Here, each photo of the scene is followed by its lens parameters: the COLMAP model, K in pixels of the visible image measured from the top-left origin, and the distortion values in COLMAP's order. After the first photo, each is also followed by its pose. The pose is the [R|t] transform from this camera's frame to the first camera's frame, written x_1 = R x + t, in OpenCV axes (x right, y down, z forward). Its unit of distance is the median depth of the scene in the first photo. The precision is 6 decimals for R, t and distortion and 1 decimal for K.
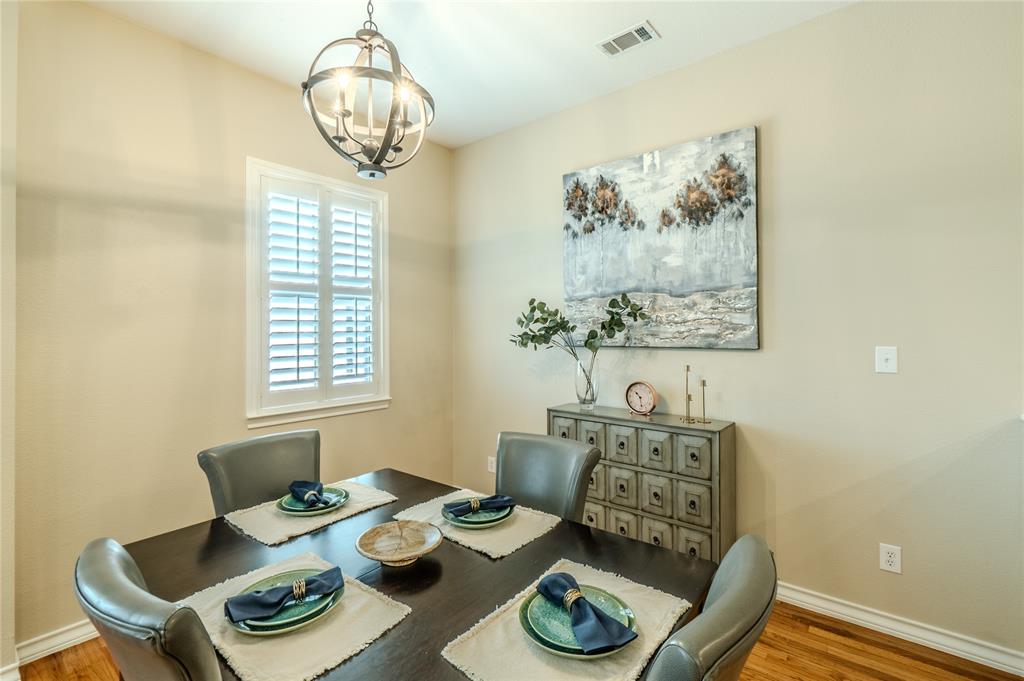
lens RADIAL K [[455.8, 0, 515.7], [0, 455.8, 322.2], [0, 0, 1]] dist [-0.004520, -0.011271]
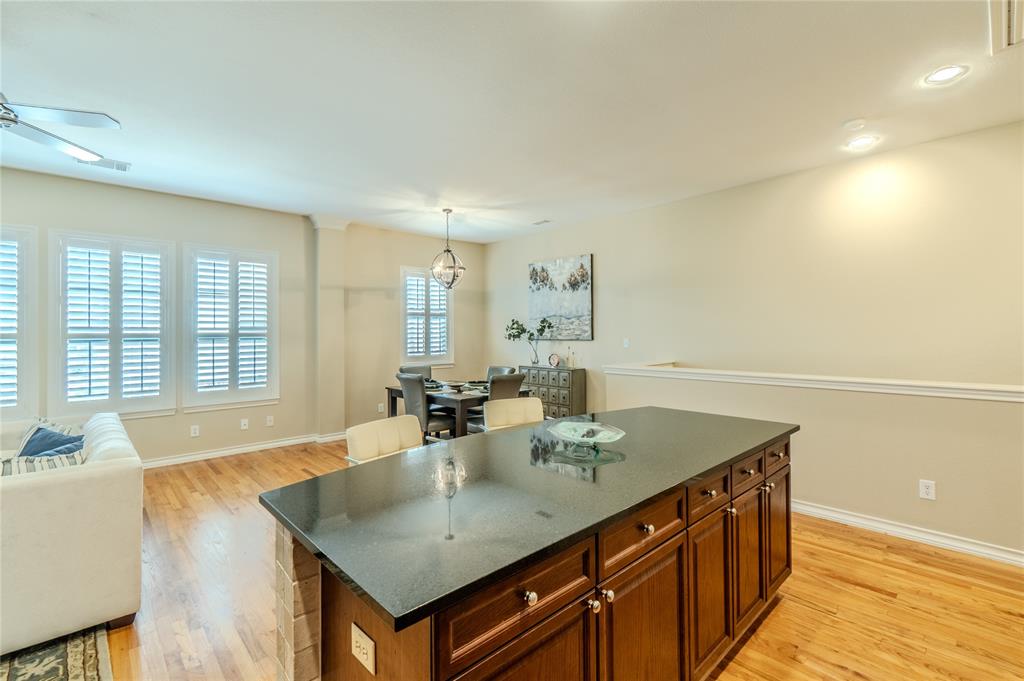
lens RADIAL K [[455.8, 0, 514.6], [0, 455.8, 329.1], [0, 0, 1]] dist [-0.004520, -0.011271]
pose [[0.989806, 0.003538, -0.142381, 0.412910], [-0.002787, 0.999981, 0.005469, -0.013804], [0.142398, -0.005016, 0.989797, -1.442617]]
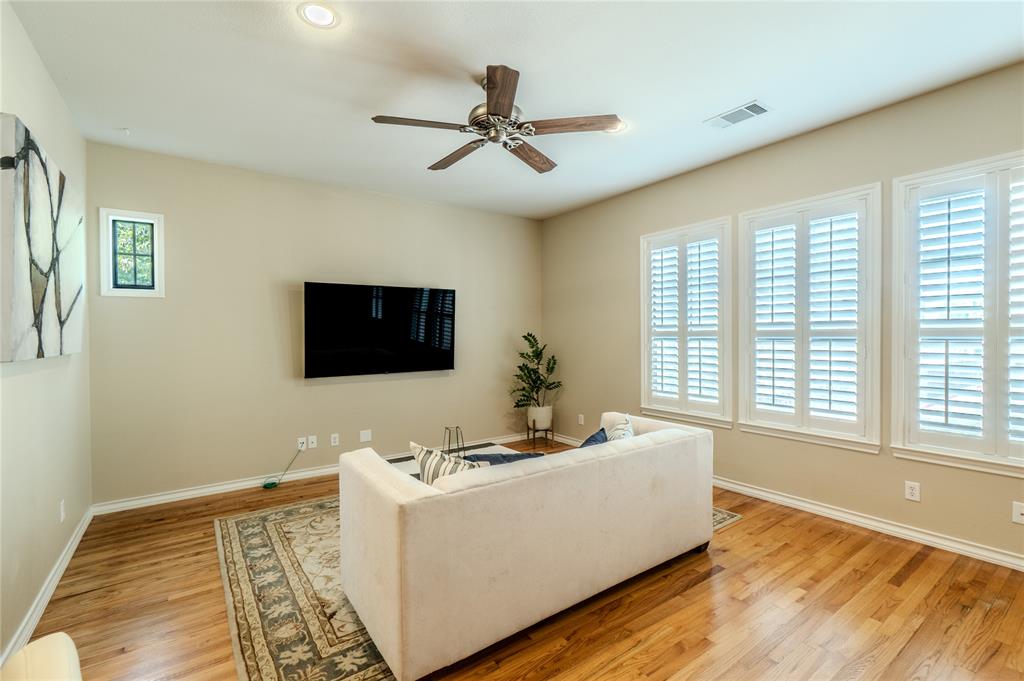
lens RADIAL K [[455.8, 0, 511.5], [0, 455.8, 338.3], [0, 0, 1]] dist [-0.004520, -0.011271]
pose [[-0.284434, 0.021273, -0.958460, 0.180235], [0.022475, 0.999627, 0.015517, 0.001960], [0.958432, -0.017128, -0.284806, -0.370773]]
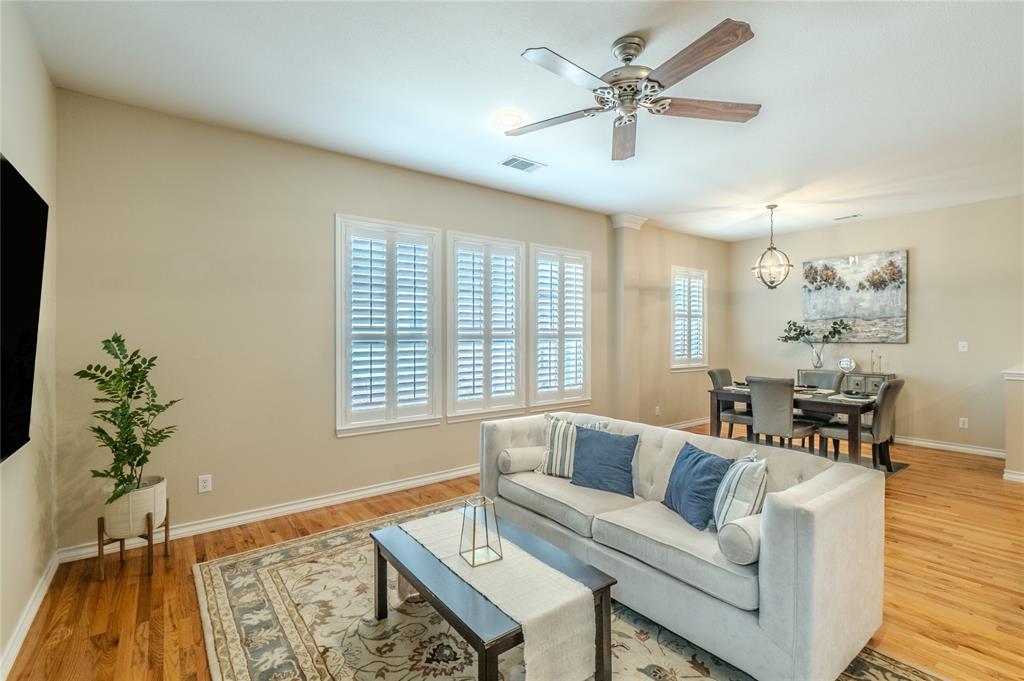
lens RADIAL K [[455.8, 0, 507.2], [0, 455.8, 334.1], [0, 0, 1]] dist [-0.004520, -0.011271]
pose [[0.968635, 0.007859, -0.248362, -0.815549], [-0.005155, 0.999920, 0.011539, -0.004203], [0.248433, -0.009897, 0.968599, -1.624156]]
